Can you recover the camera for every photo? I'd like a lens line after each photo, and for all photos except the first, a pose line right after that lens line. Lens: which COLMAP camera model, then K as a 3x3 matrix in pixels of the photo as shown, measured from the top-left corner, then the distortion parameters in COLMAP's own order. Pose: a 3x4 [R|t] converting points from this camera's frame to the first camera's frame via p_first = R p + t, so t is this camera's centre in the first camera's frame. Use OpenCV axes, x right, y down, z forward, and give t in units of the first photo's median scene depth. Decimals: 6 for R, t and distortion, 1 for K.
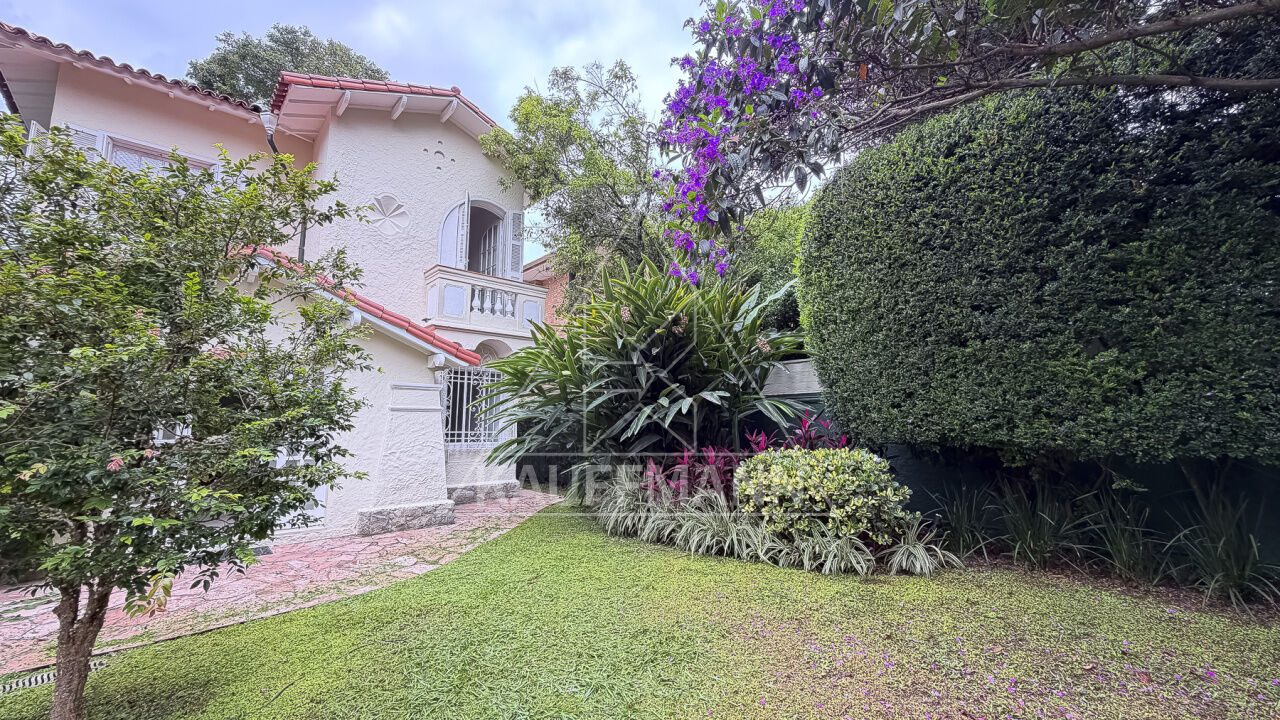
lens RADIAL K [[514.4, 0, 636.0], [0, 514.4, 363.7], [0, 0, 1]] dist [0.001560, 0.000255]
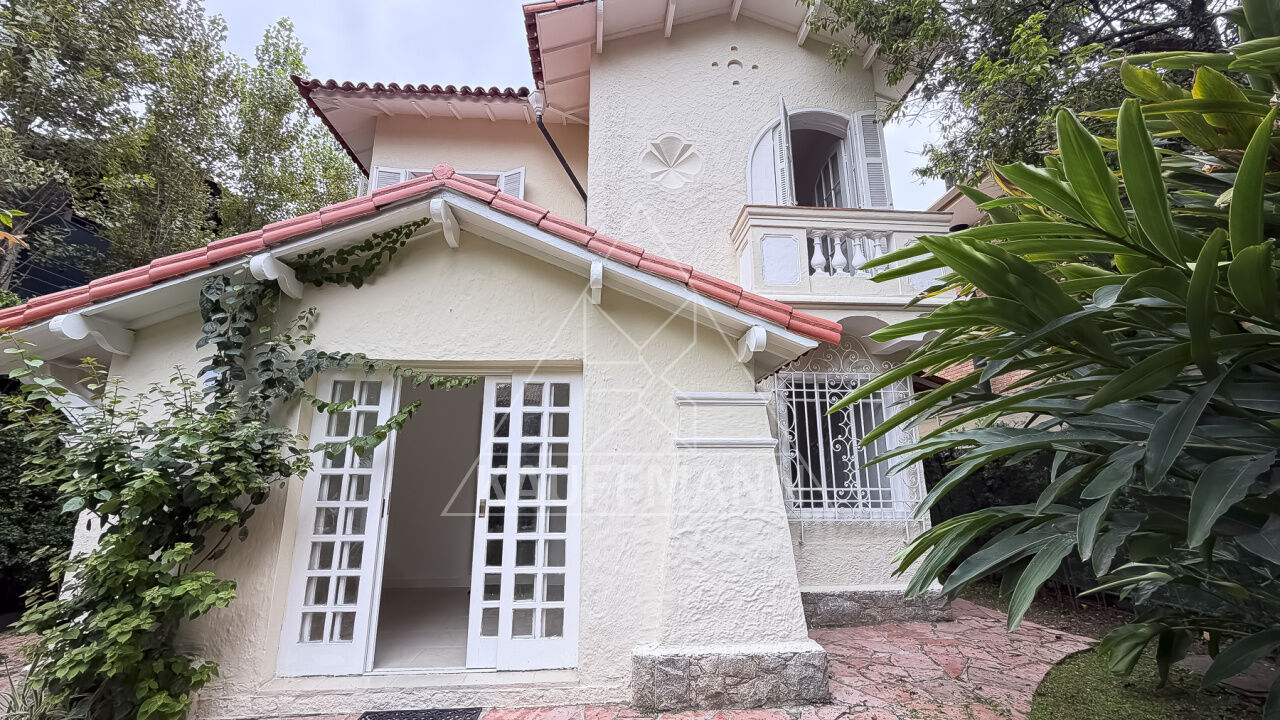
lens RADIAL K [[514.4, 0, 637.5], [0, 514.4, 368.3], [0, 0, 1]] dist [0.001560, 0.000255]
pose [[0.789331, -0.140716, -0.597625, -0.145574], [0.083263, 0.988923, -0.122877, 0.055721], [0.608296, 0.047230, 0.792304, 0.434521]]
